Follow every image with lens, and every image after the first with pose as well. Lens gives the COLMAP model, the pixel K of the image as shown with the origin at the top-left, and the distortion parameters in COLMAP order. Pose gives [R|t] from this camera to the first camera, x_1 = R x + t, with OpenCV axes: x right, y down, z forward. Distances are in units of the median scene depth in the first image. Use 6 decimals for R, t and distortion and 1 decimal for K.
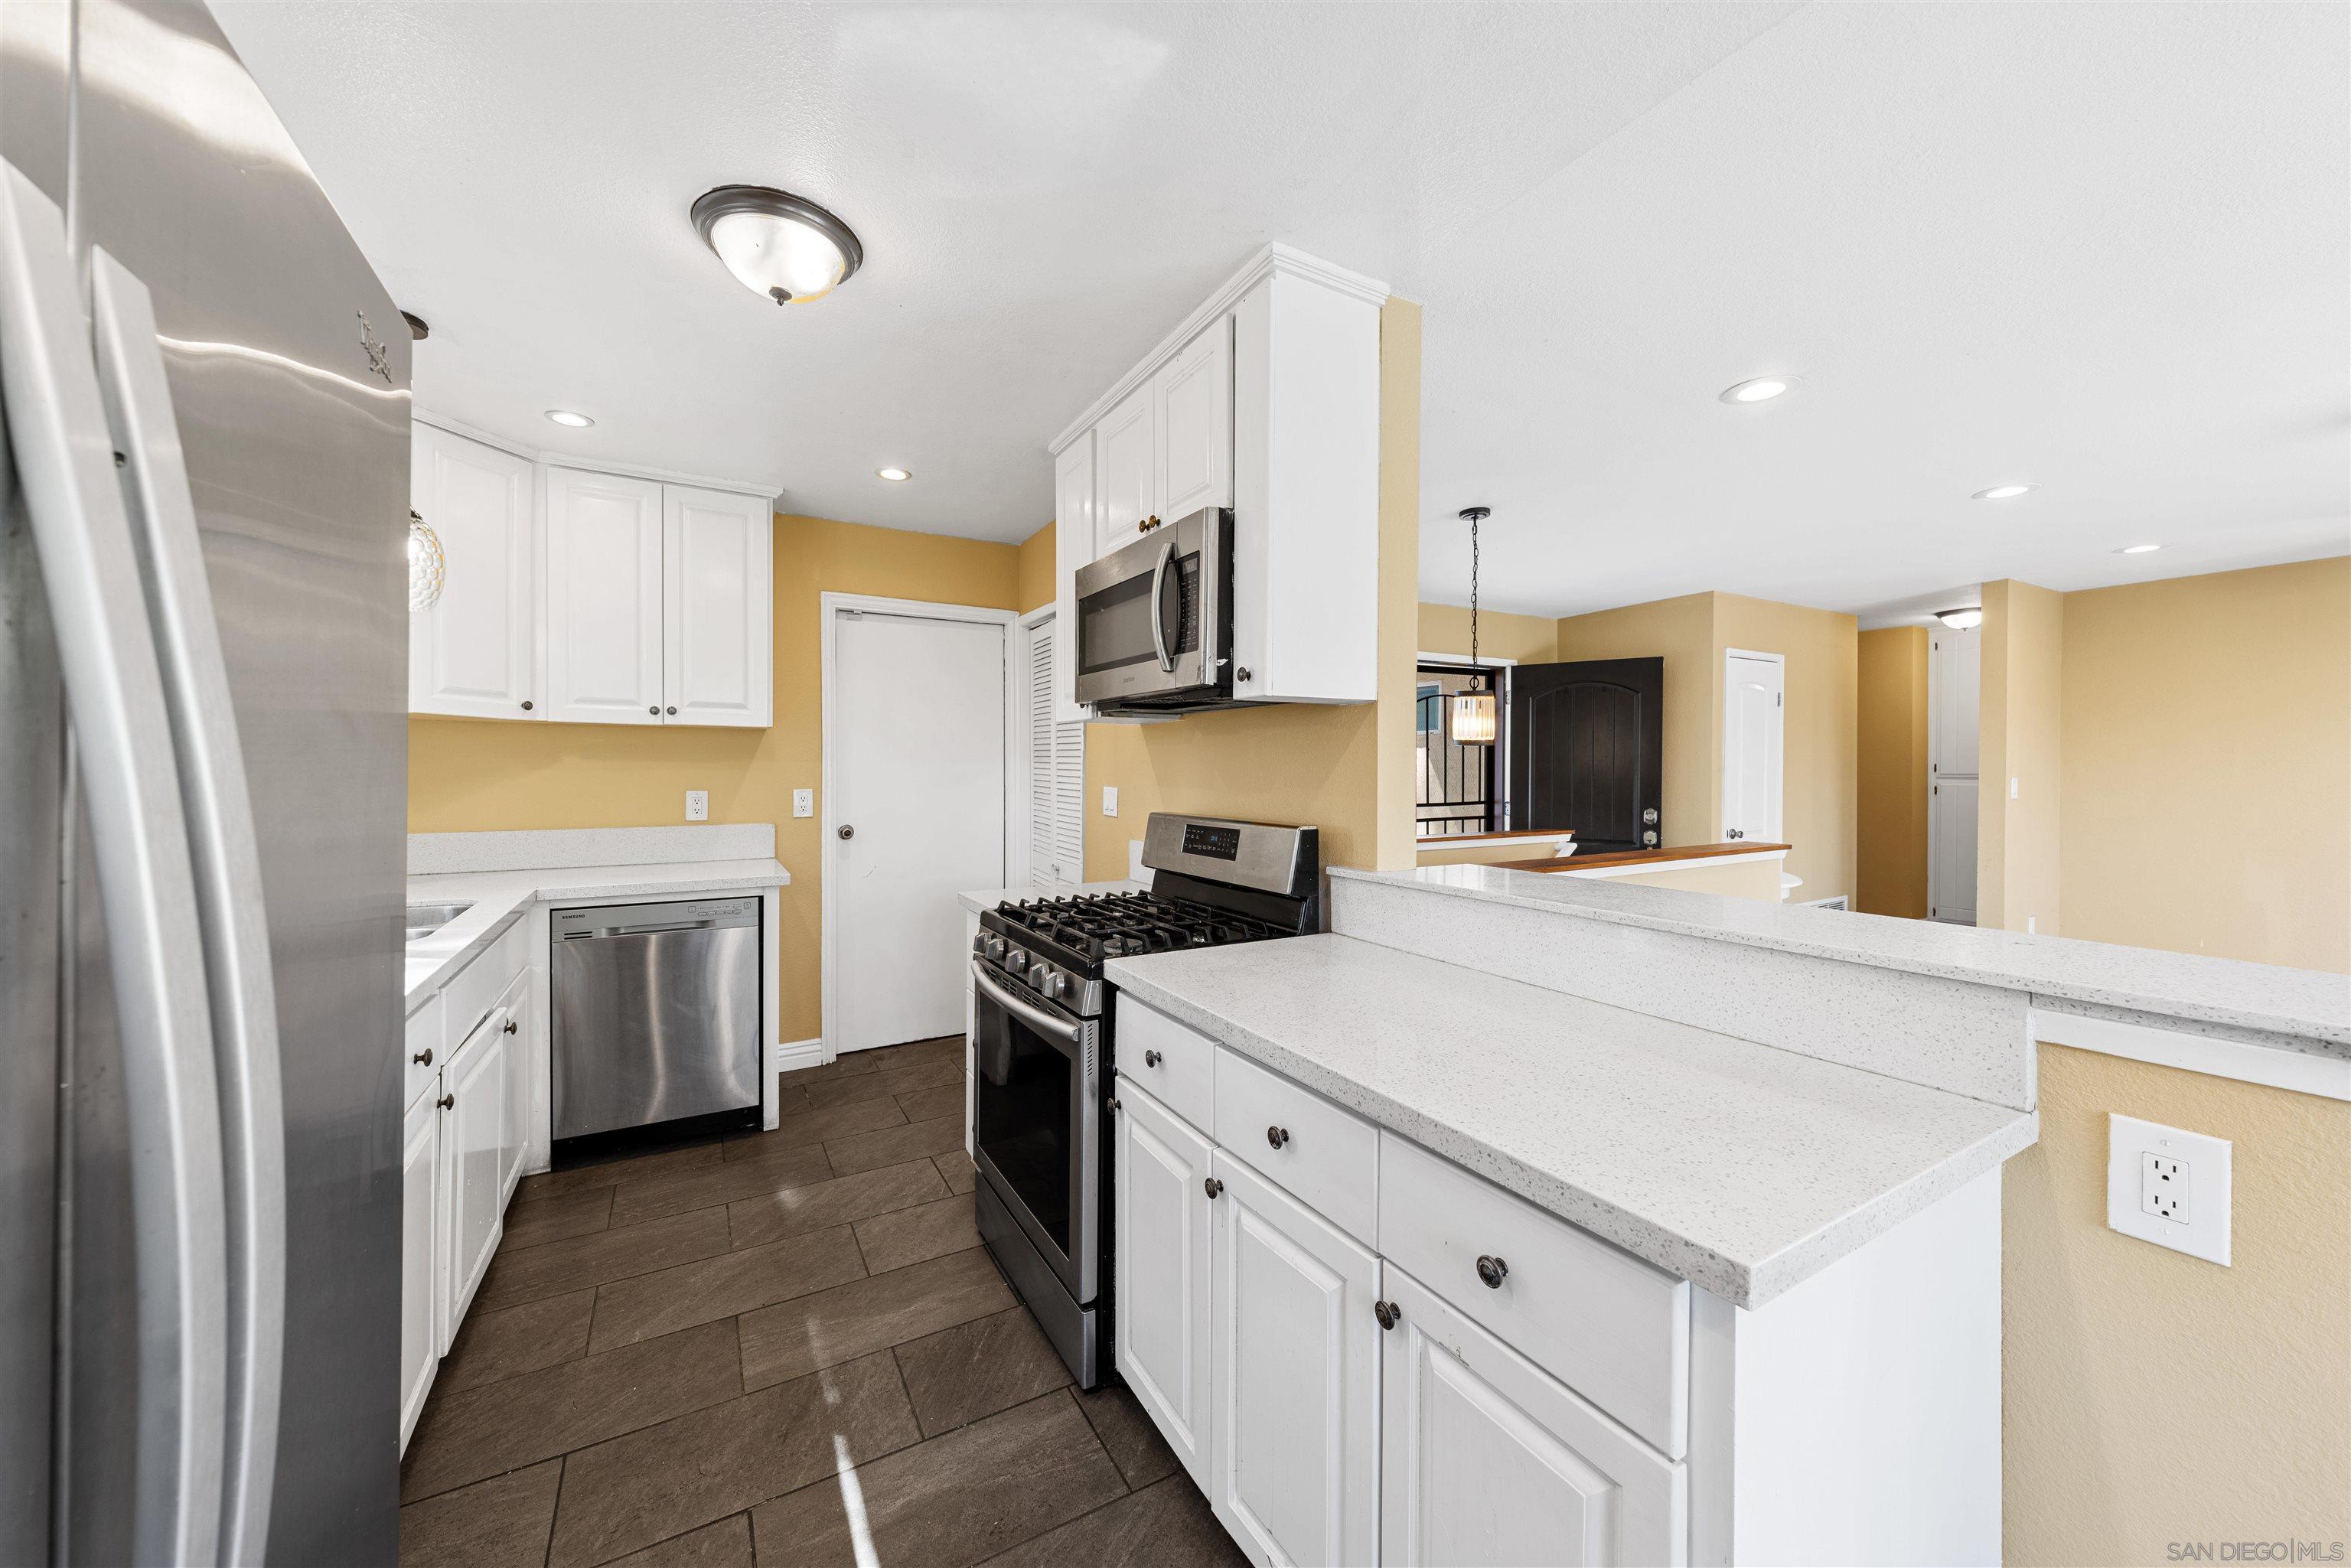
lens RADIAL K [[842.5, 0, 1175.5], [0, 842.5, 784.0], [0, 0, 1]] dist [0.000045, -0.000169]
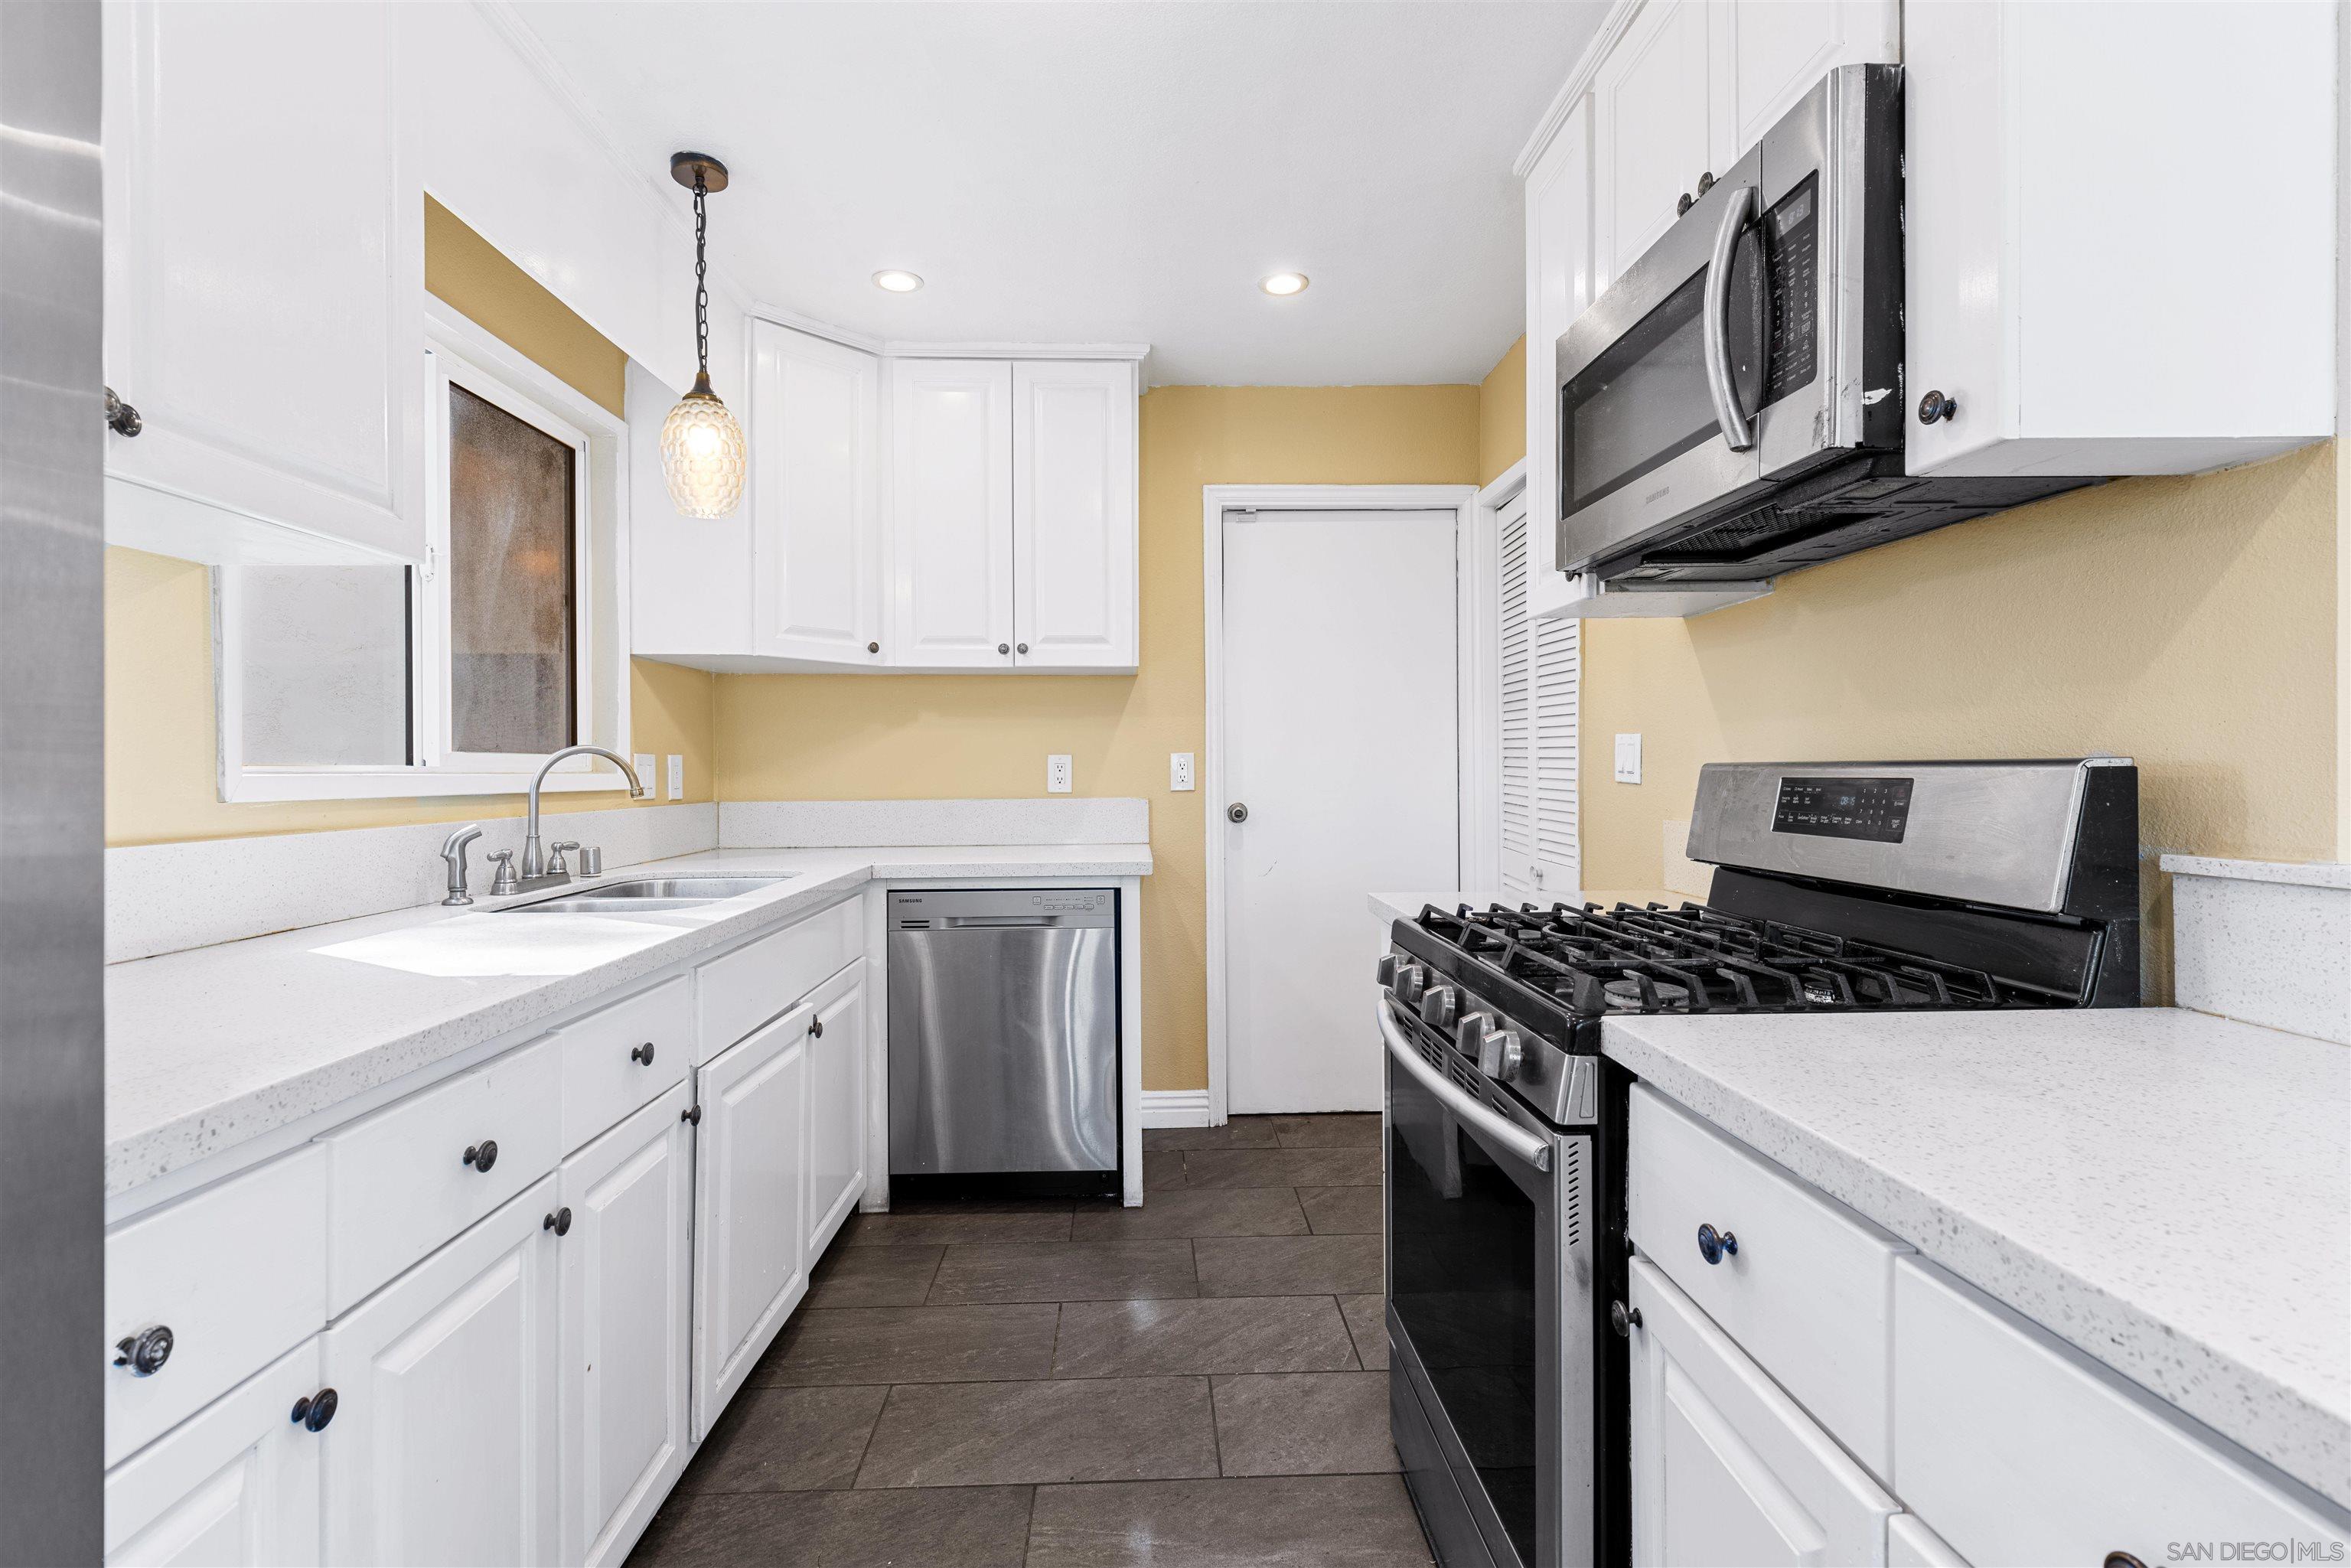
lens RADIAL K [[1072.3, 0, 1167.7], [0, 1072.3, 771.6], [0, 0, 1]] dist [0.027628, -0.025399]
pose [[0.882713, -0.006113, -0.469873, -0.008379], [0.000092, 0.999918, -0.012836, 0.052624], [0.469913, 0.011288, 0.882640, 0.228949]]
